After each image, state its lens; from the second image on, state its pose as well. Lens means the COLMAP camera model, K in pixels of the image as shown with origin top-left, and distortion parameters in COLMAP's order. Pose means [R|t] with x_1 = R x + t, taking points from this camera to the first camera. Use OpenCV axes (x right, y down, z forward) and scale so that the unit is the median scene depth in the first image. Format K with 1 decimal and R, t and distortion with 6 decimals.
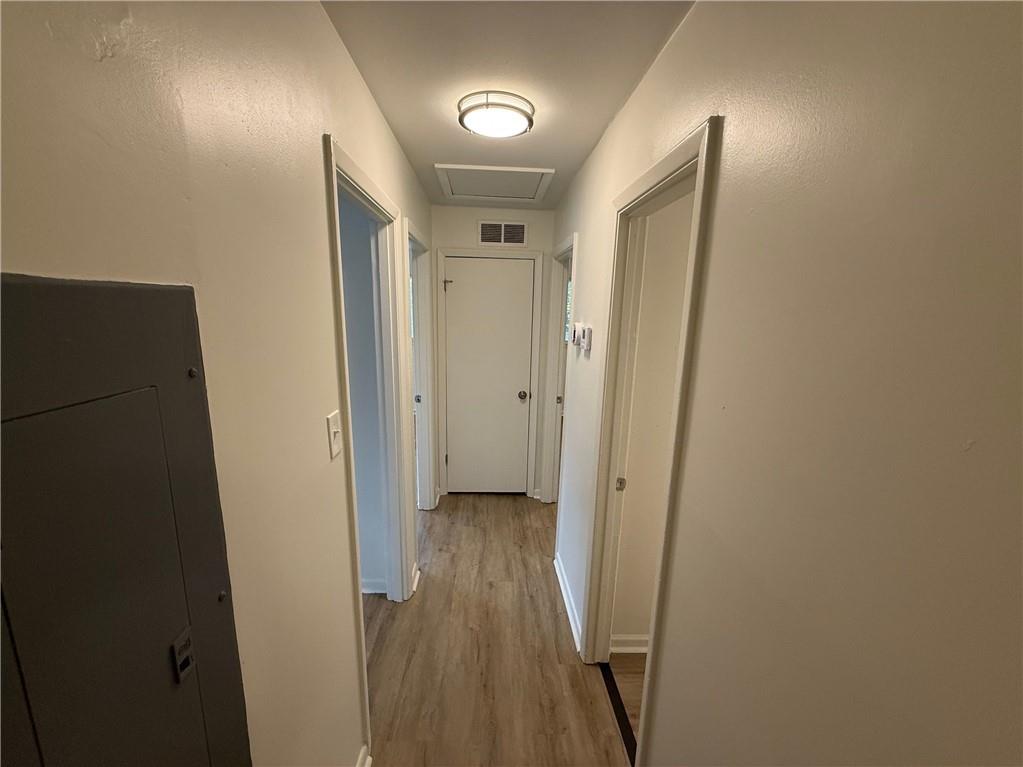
lens RADIAL K [[409.6, 0, 507.8], [0, 409.6, 386.0], [0, 0, 1]] dist [0.002157, 0.000068]
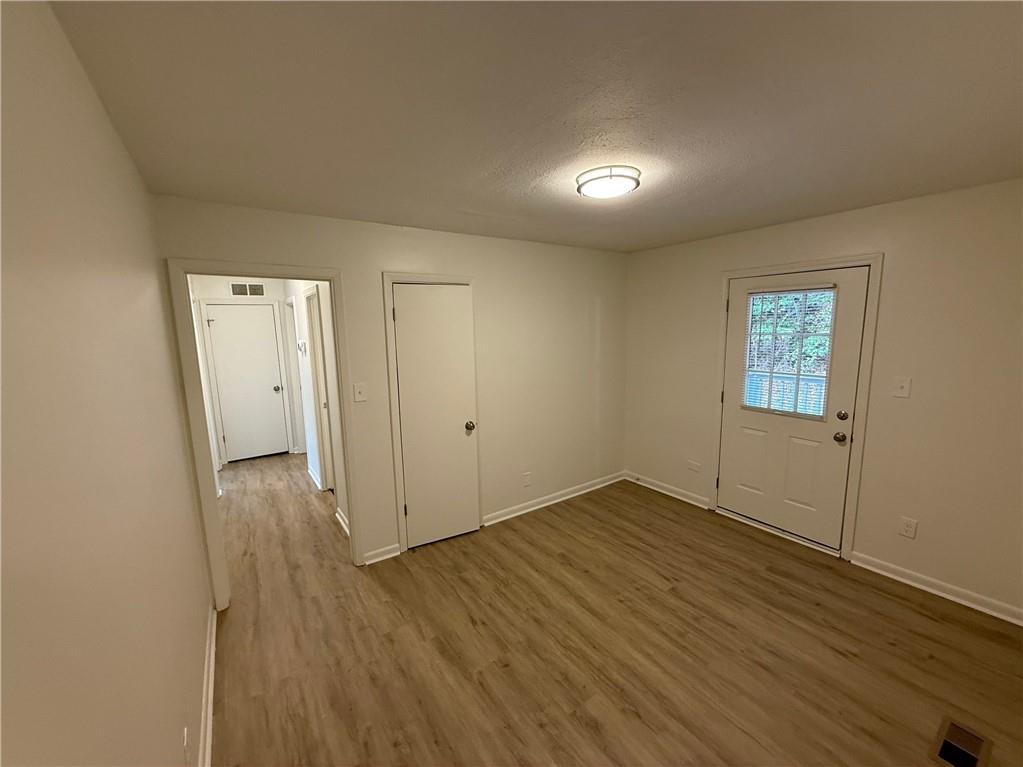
lens RADIAL K [[409.6, 0, 513.2], [0, 409.6, 384.4], [0, 0, 1]] dist [0.002157, 0.000068]
pose [[0.842867, -0.121174, 0.524301, -0.025944], [0.145986, 0.989268, -0.006052, 0.173893], [-0.517941, 0.081642, 0.851512, -0.965978]]
